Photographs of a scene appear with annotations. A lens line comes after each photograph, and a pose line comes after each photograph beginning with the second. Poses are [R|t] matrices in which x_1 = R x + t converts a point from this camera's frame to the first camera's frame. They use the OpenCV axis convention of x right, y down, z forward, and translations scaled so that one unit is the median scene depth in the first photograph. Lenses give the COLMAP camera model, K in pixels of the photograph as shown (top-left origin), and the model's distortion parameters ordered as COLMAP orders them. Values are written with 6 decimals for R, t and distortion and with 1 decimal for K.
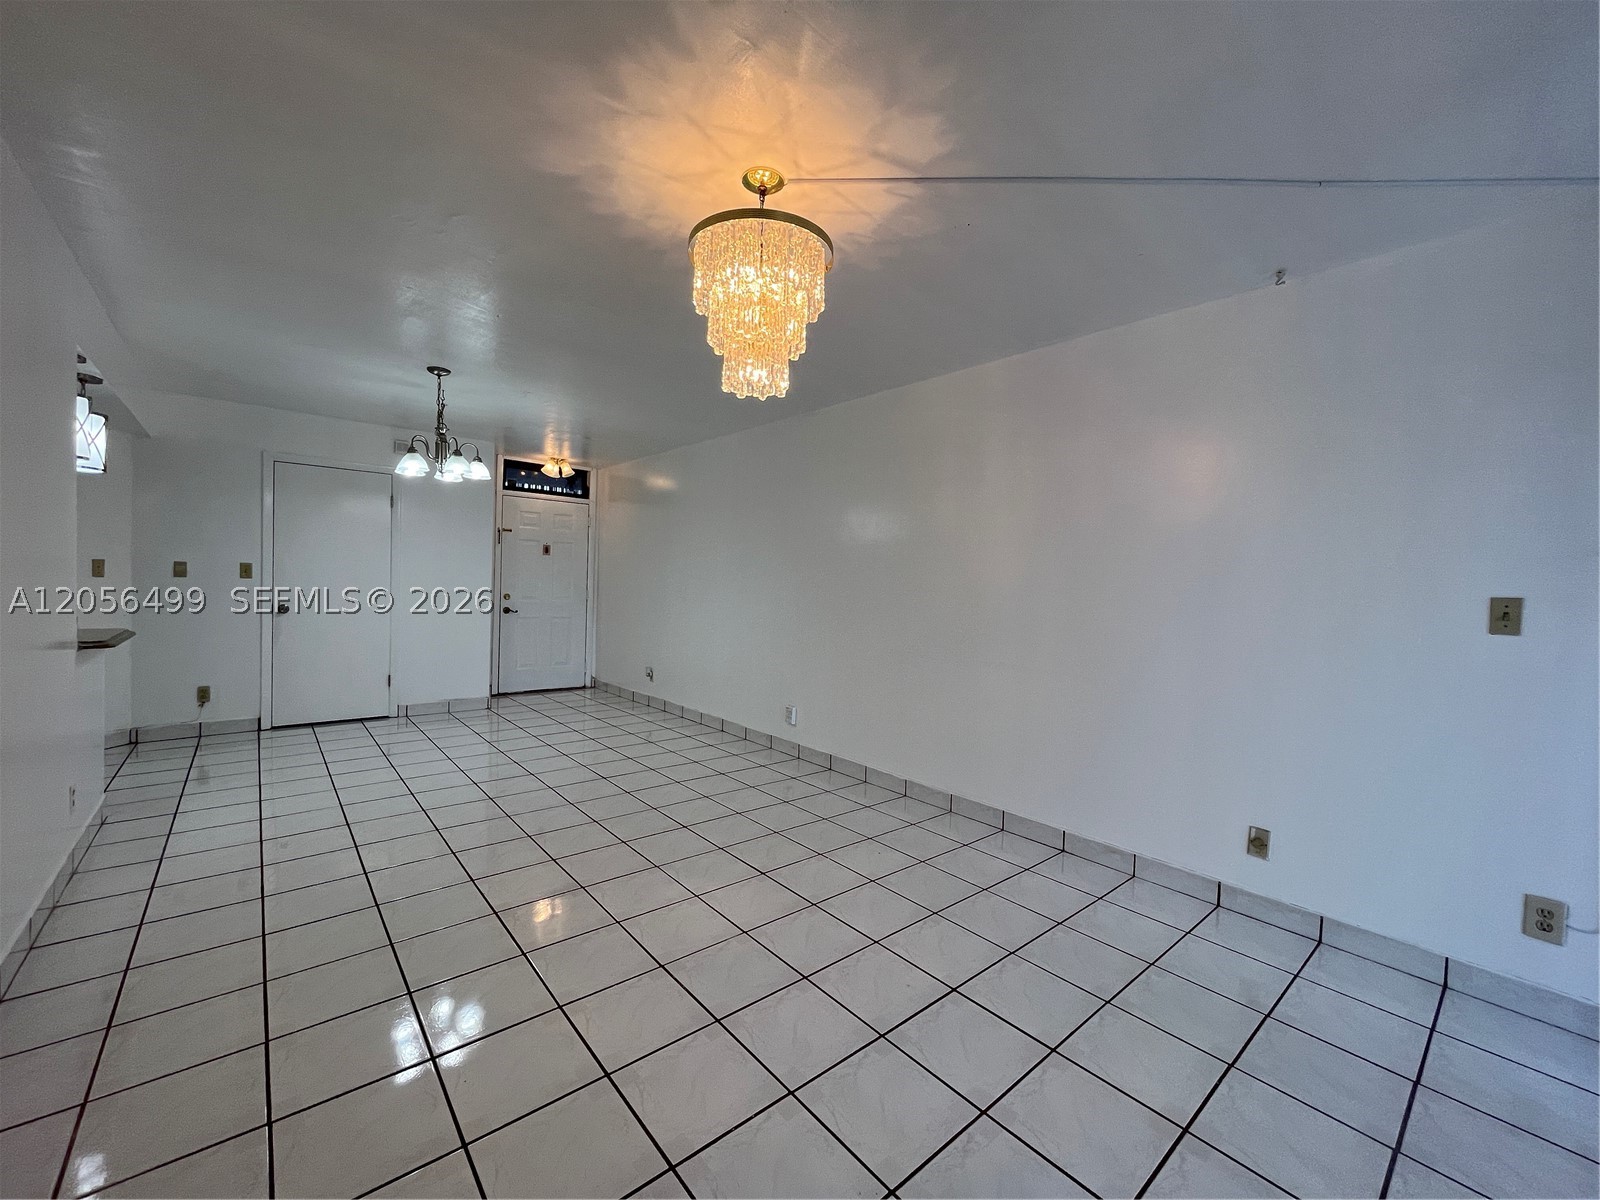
lens RADIAL K [[644.6, 0, 806.5], [0, 644.6, 607.6], [0, 0, 1]] dist [-0.001075, 0.000143]
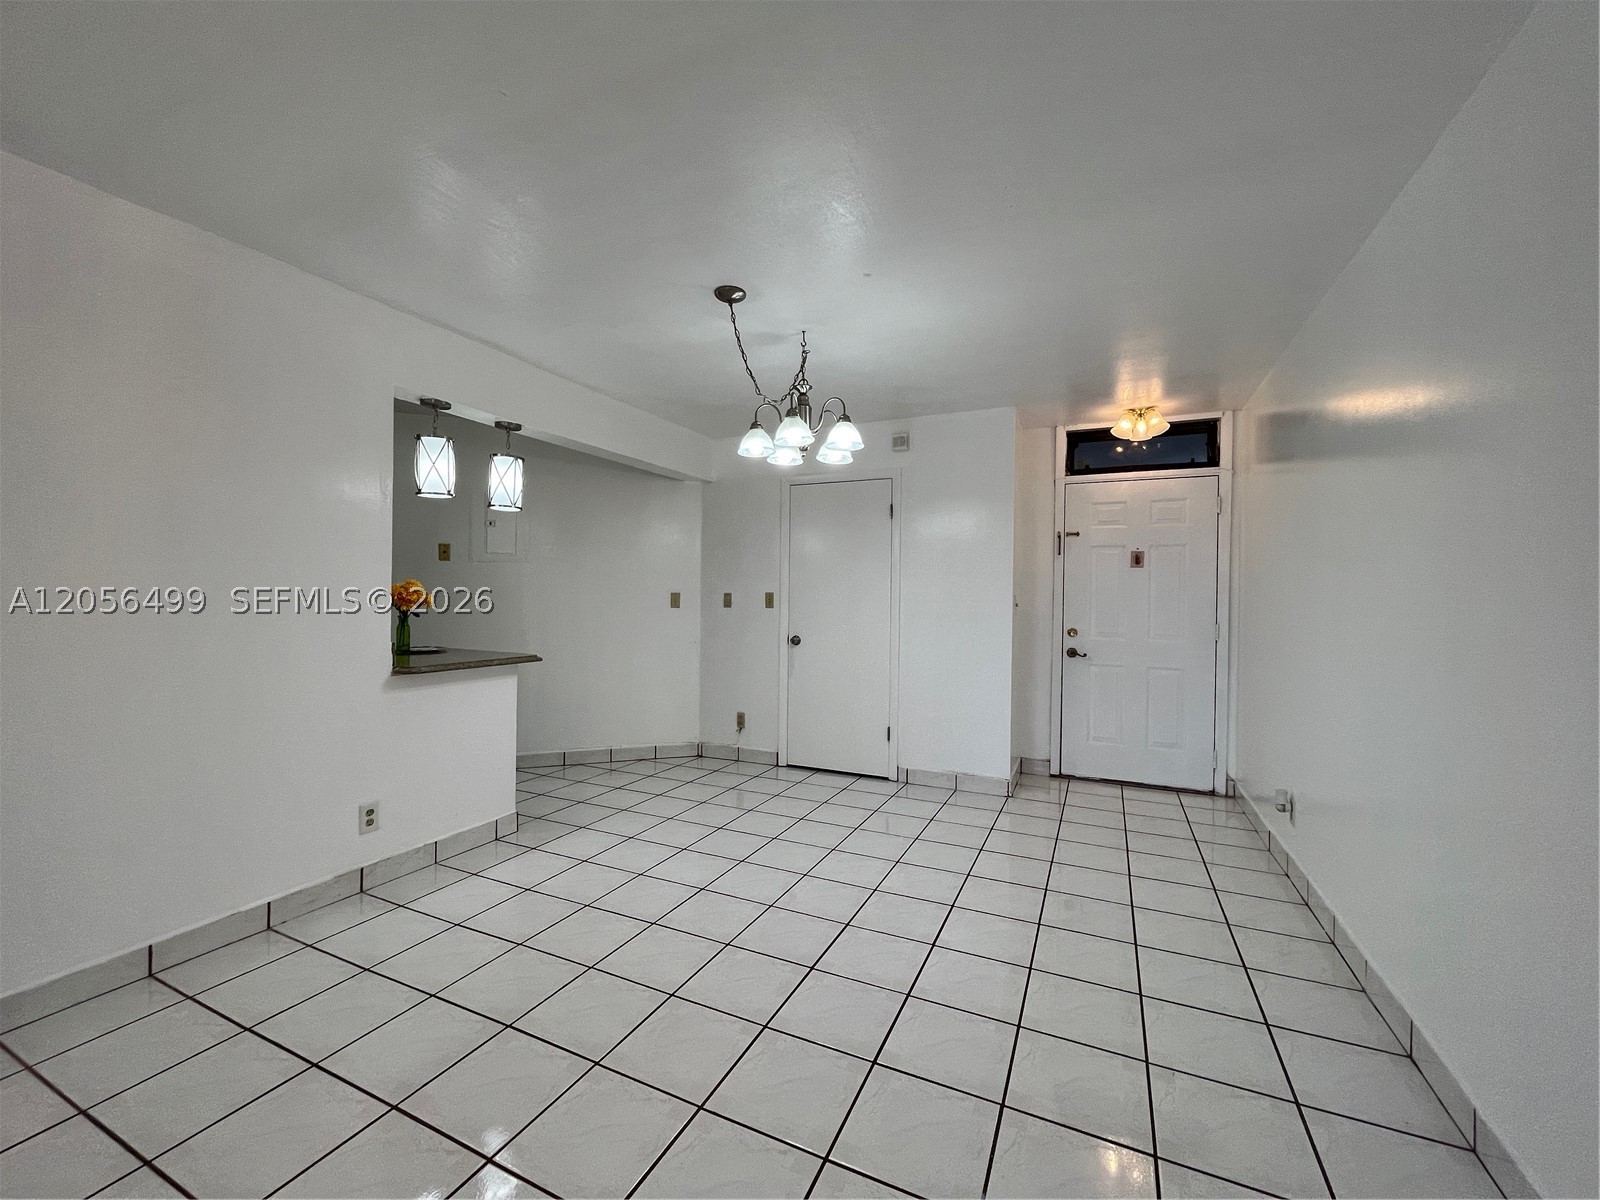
lens RADIAL K [[644.6, 0, 803.2], [0, 644.6, 604.7], [0, 0, 1]] dist [-0.001075, 0.000143]
pose [[0.407885, -0.014487, -0.912918, 0.036803], [-0.032857, 0.998994, -0.030534, -0.016200], [0.912442, 0.042450, 0.406999, 0.467223]]
